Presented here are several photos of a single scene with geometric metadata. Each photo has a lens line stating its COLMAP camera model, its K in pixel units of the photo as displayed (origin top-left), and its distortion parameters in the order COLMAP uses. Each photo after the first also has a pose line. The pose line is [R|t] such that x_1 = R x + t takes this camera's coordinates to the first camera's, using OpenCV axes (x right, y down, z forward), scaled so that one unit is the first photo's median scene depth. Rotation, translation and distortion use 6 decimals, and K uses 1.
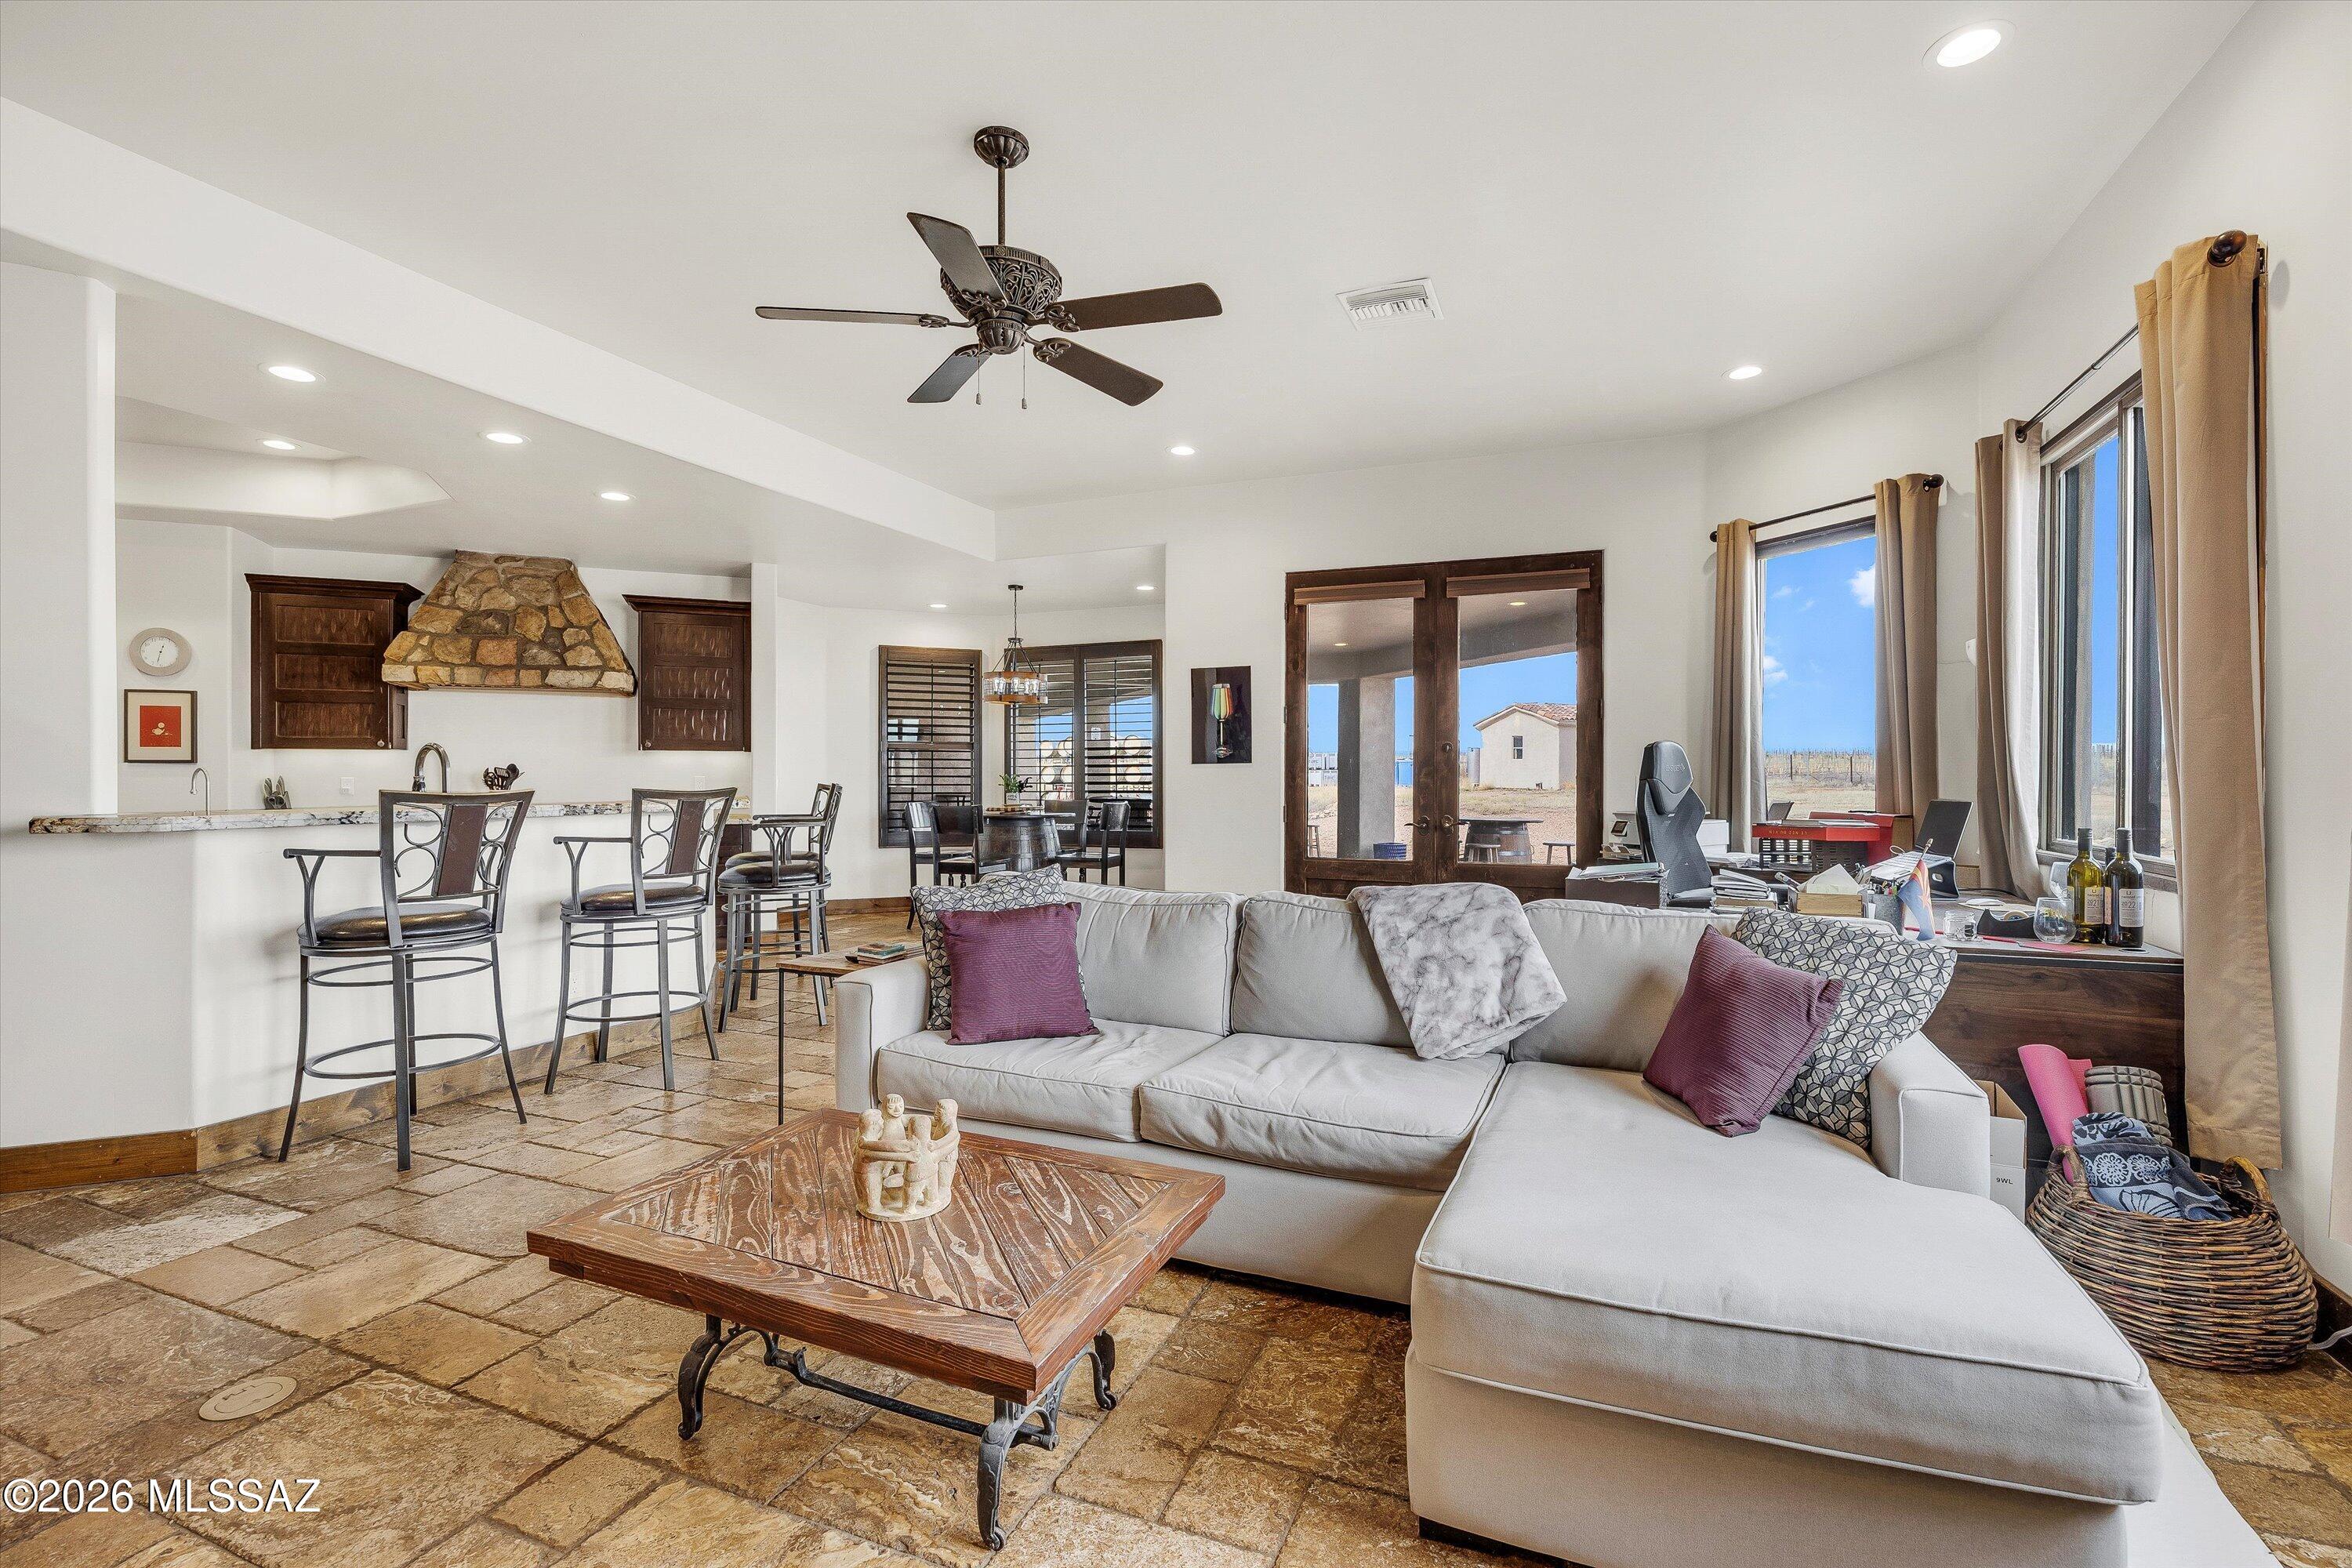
lens RADIAL K [[1053.7, 0, 1204.9], [0, 1053.7, 777.3], [0, 0, 1]] dist [-0.001601, -0.000492]
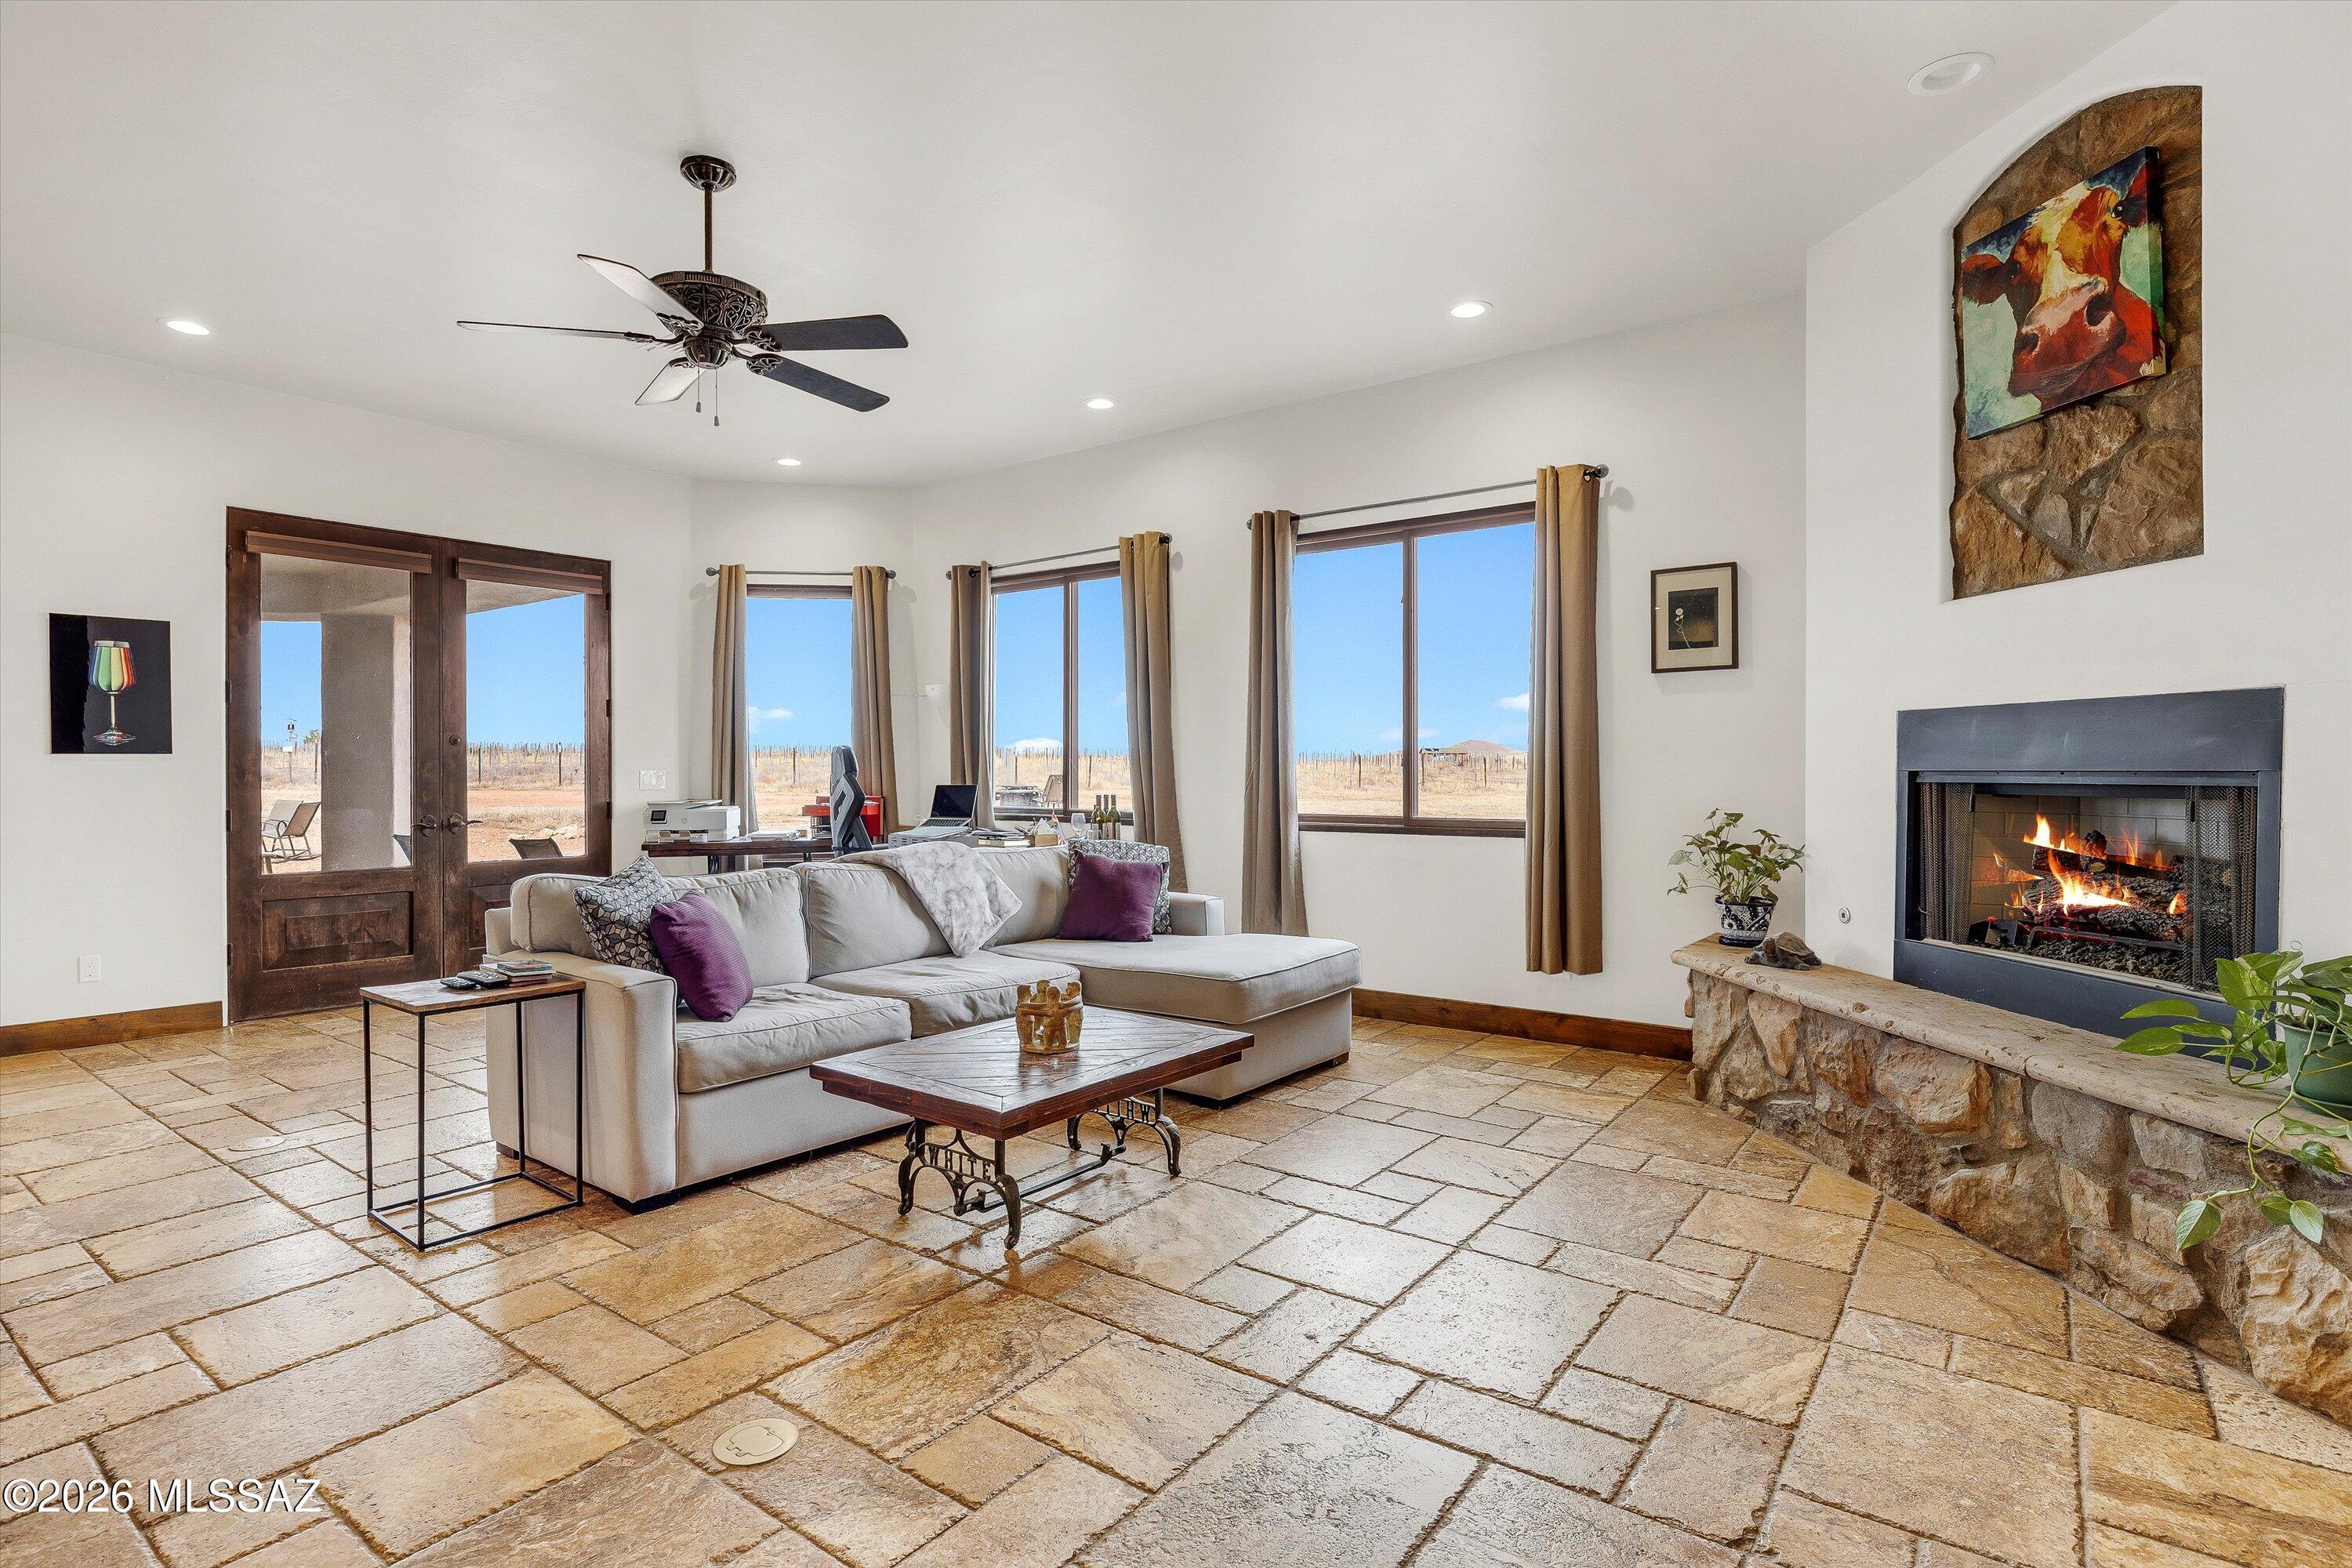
lens RADIAL K [[1158.1, 0, 1176.1], [0, 1158.1, 775.9], [0, 0, 1]] dist [0.000665, -0.000912]
pose [[0.262094, -0.009392, 0.964997, -0.728748], [0.006361, 0.999948, 0.008004, -0.000887], [-0.965021, 0.004041, 0.262140, 0.150316]]
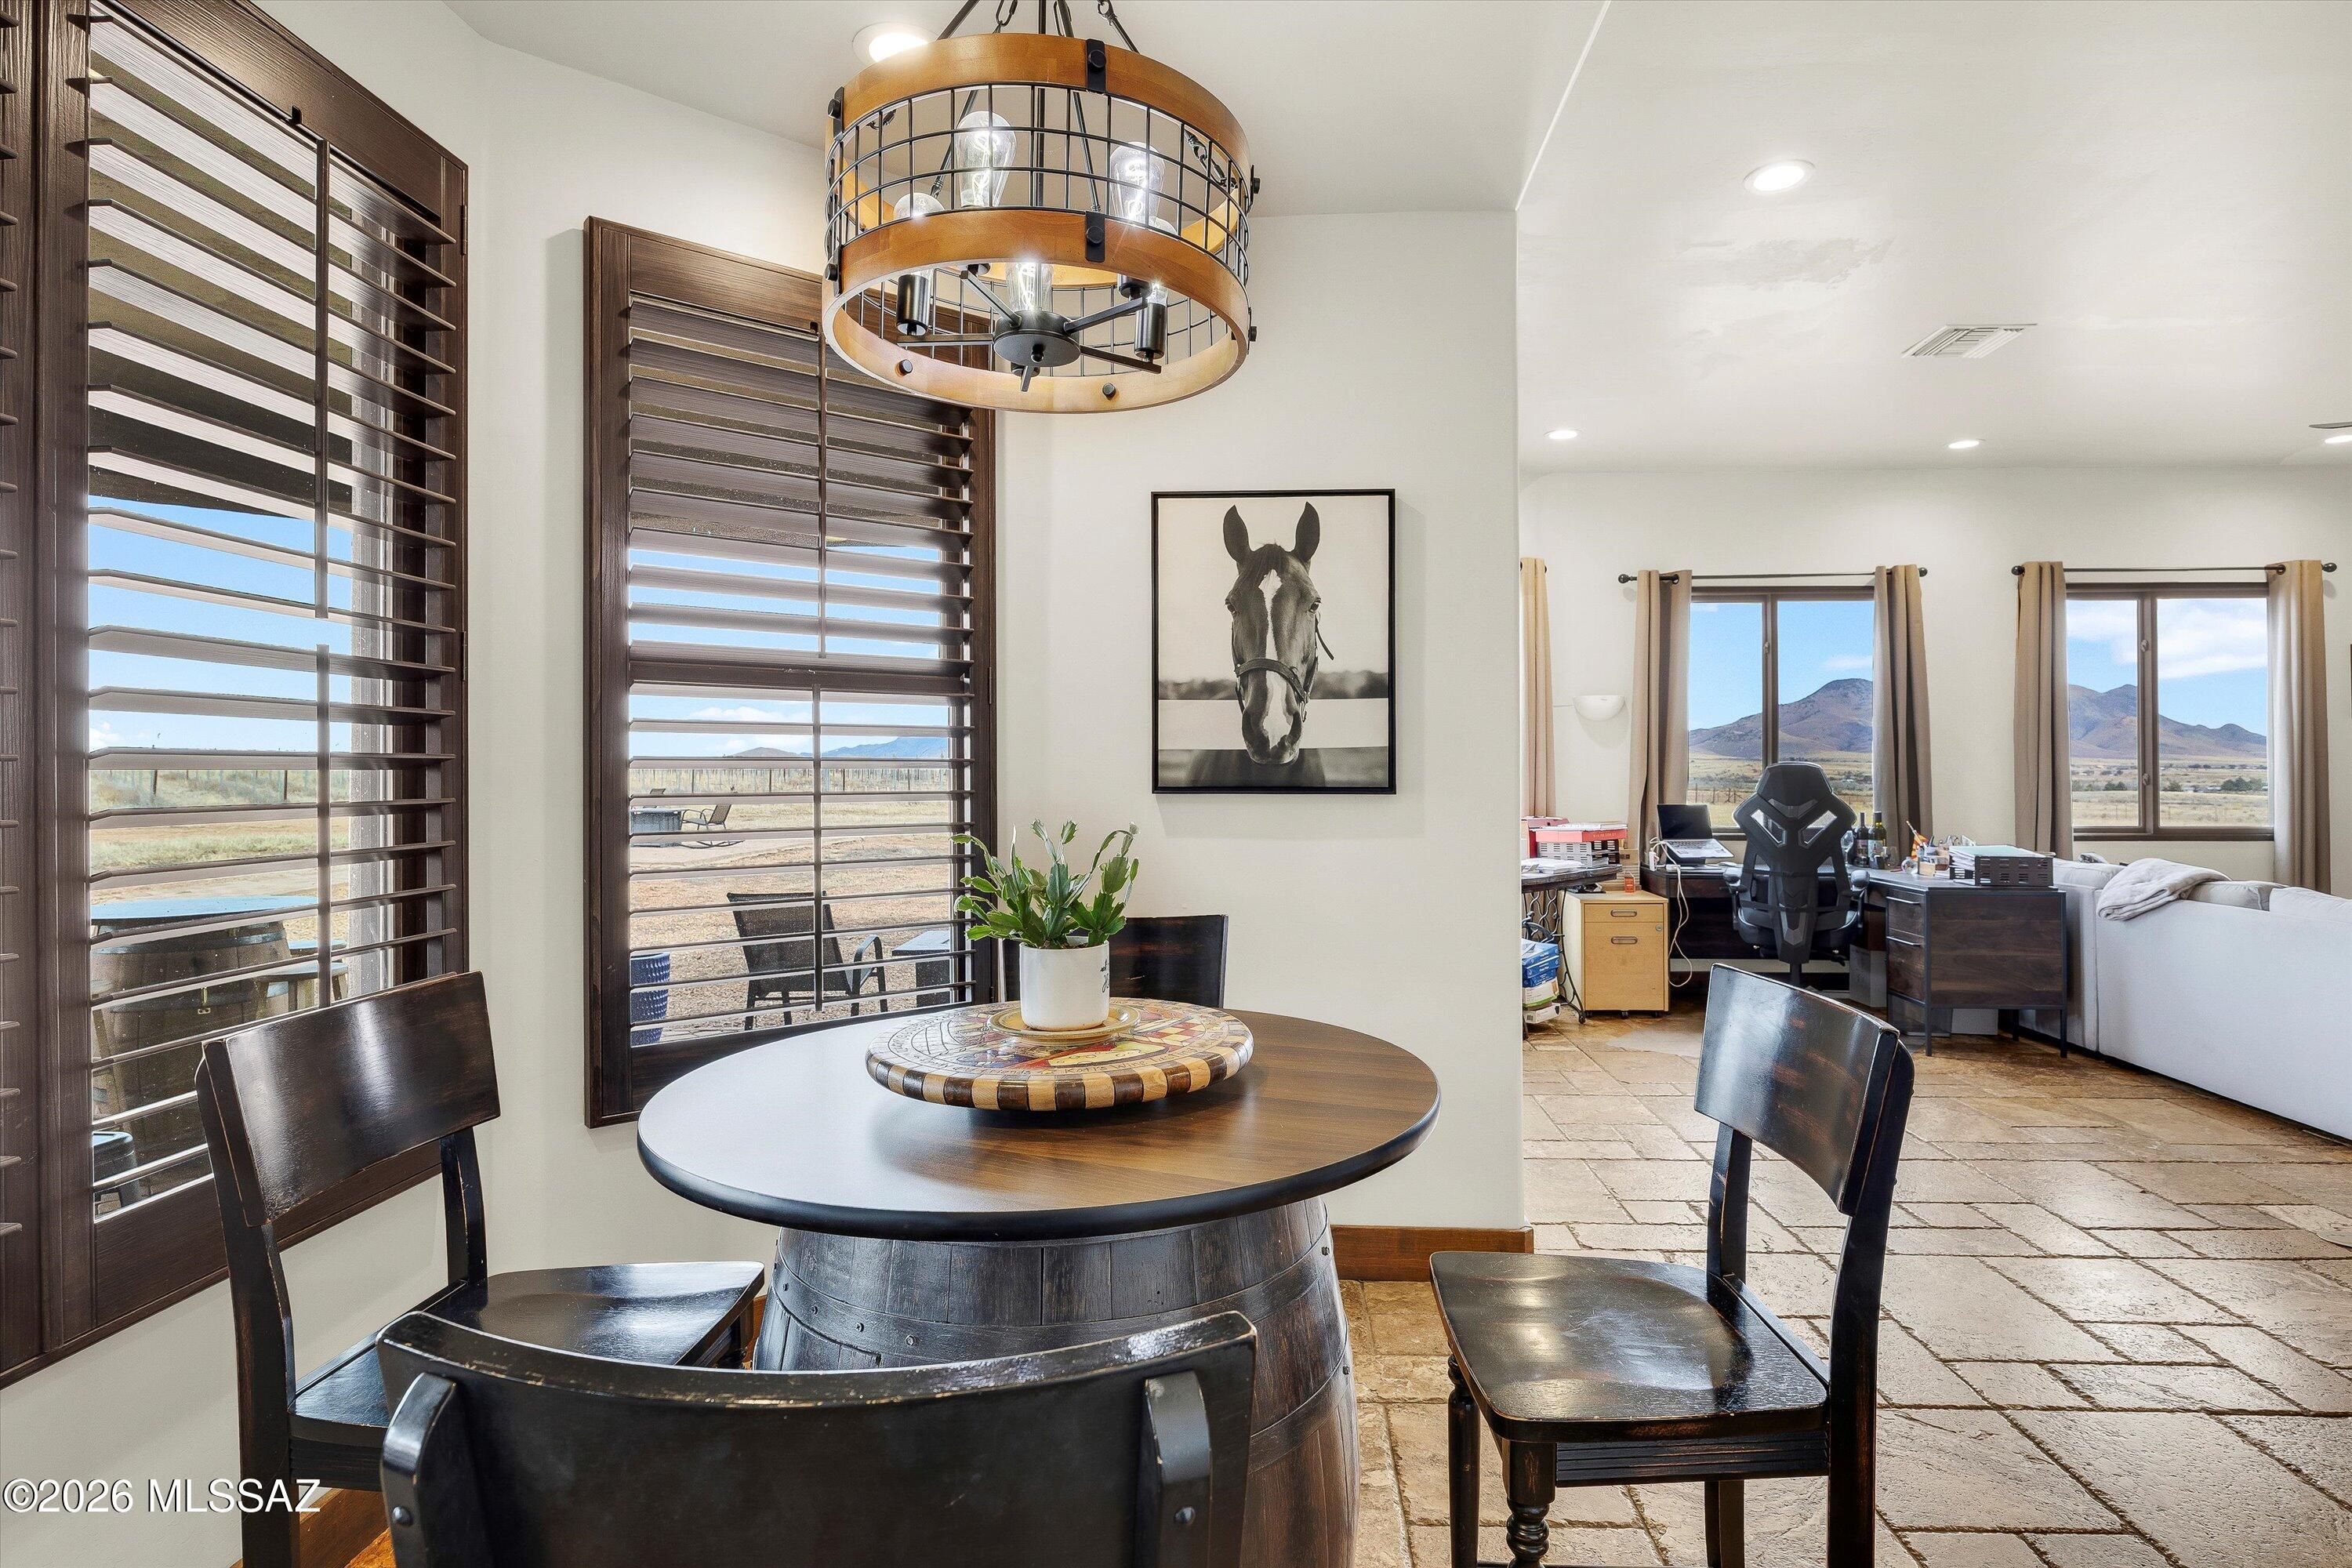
lens RADIAL K [[1244.3, 0, 1217.8], [0, 1244.3, 777.5], [0, 0, 1]] dist [-0.000491, -0.000272]
pose [[-0.324755, -0.002405, 0.945795, -0.614533], [0.003323, 0.999988, 0.003684, -0.018318], [-0.945792, 0.004339, -0.324743, 1.721341]]
